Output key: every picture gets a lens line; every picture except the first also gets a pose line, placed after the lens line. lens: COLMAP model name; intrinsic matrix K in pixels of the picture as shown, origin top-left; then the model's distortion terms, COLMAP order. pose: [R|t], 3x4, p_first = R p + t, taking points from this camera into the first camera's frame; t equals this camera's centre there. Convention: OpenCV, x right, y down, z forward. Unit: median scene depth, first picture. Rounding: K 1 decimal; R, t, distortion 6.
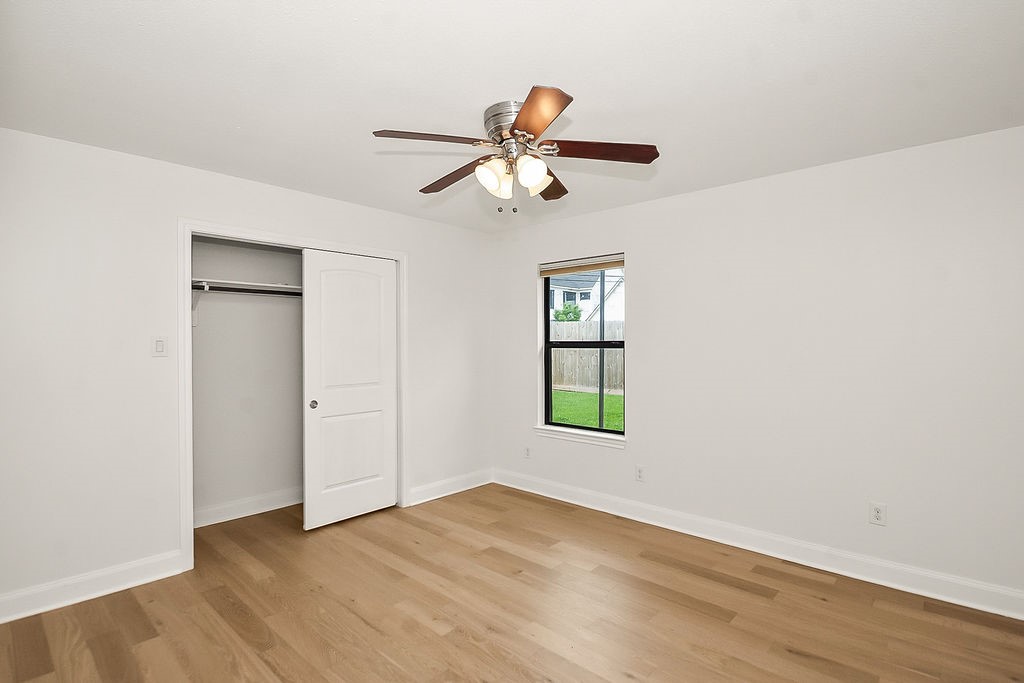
lens RADIAL K [[492.6, 0, 503.2], [0, 492.6, 348.9], [0, 0, 1]] dist [-0.014070, -0.001700]
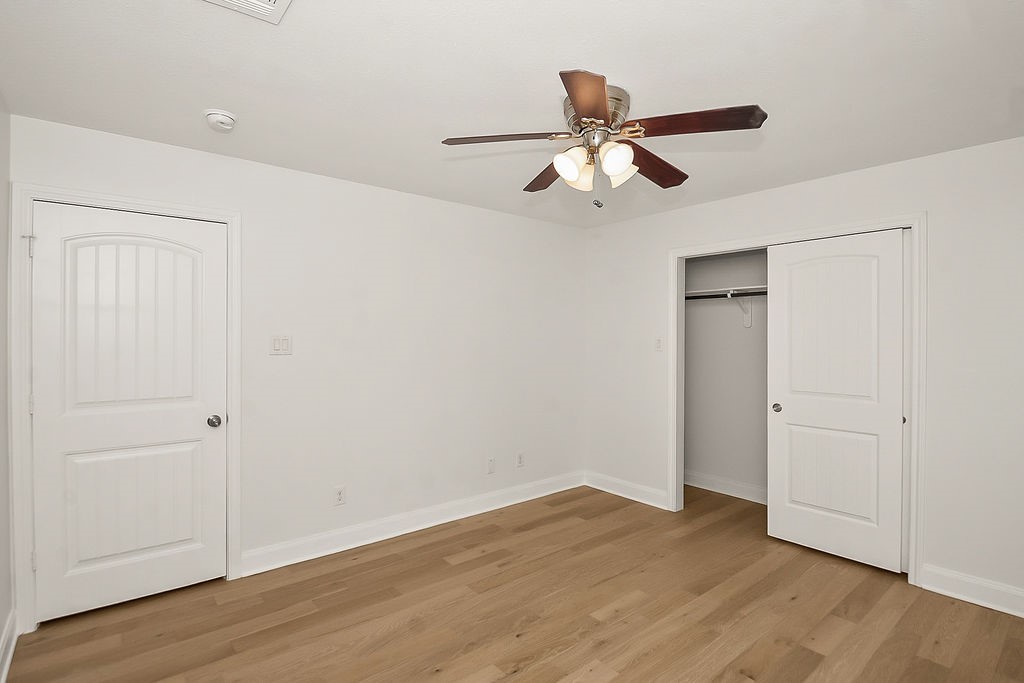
lens RADIAL K [[487.2, 0, 514.5], [0, 487.2, 337.2], [0, 0, 1]] dist [-0.029901, -0.000679]
pose [[-0.125375, 0.001222, -0.992109, 0.701617], [-0.017091, 0.999848, 0.003391, -0.020279], [0.991962, 0.017381, -0.125335, 0.708469]]
